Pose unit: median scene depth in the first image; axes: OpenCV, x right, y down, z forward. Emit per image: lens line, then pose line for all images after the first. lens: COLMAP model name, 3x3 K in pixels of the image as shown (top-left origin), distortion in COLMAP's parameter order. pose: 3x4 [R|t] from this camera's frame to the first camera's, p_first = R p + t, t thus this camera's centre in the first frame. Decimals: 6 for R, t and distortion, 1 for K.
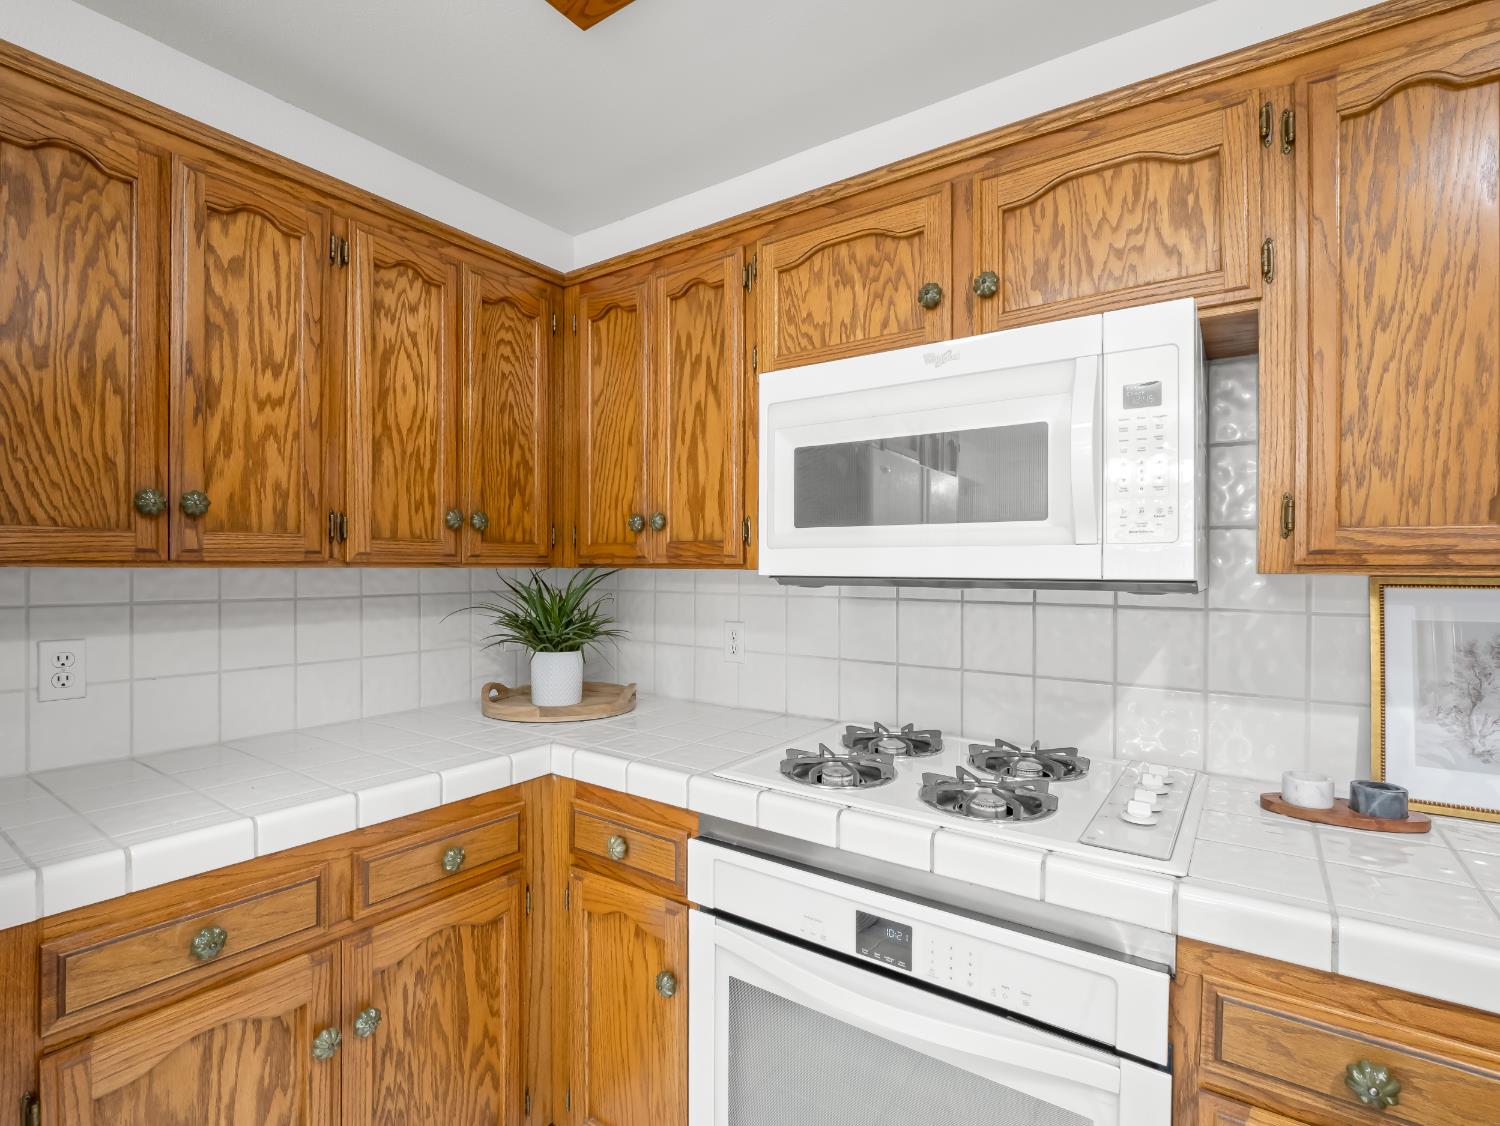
lens RADIAL K [[718.9, 0, 752.7], [0, 718.9, 569.8], [0, 0, 1]] dist [-0.028640, -0.000075]
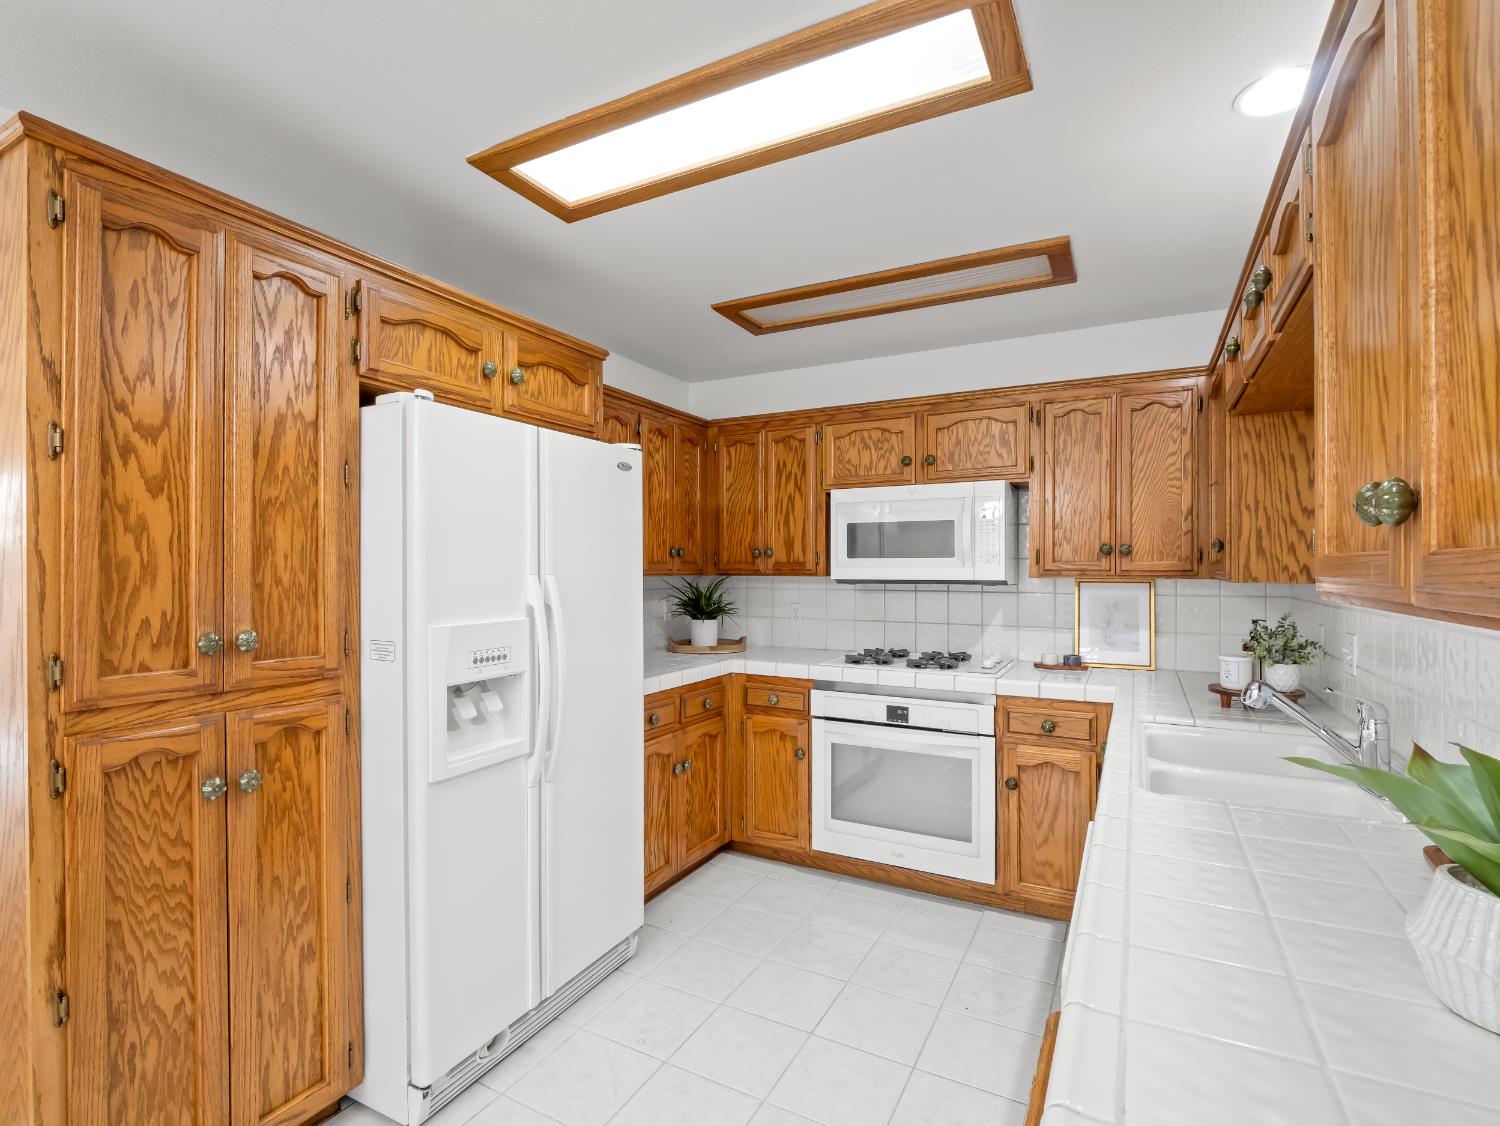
lens RADIAL K [[718.9, 0, 752.7], [0, 718.9, 569.8], [0, 0, 1]] dist [-0.028640, -0.000075]
pose [[0.992274, -0.003774, 0.124010, -0.520335], [0.004028, 0.999990, -0.001796, -0.018629], [-0.124002, 0.002282, 0.992279, -1.218864]]
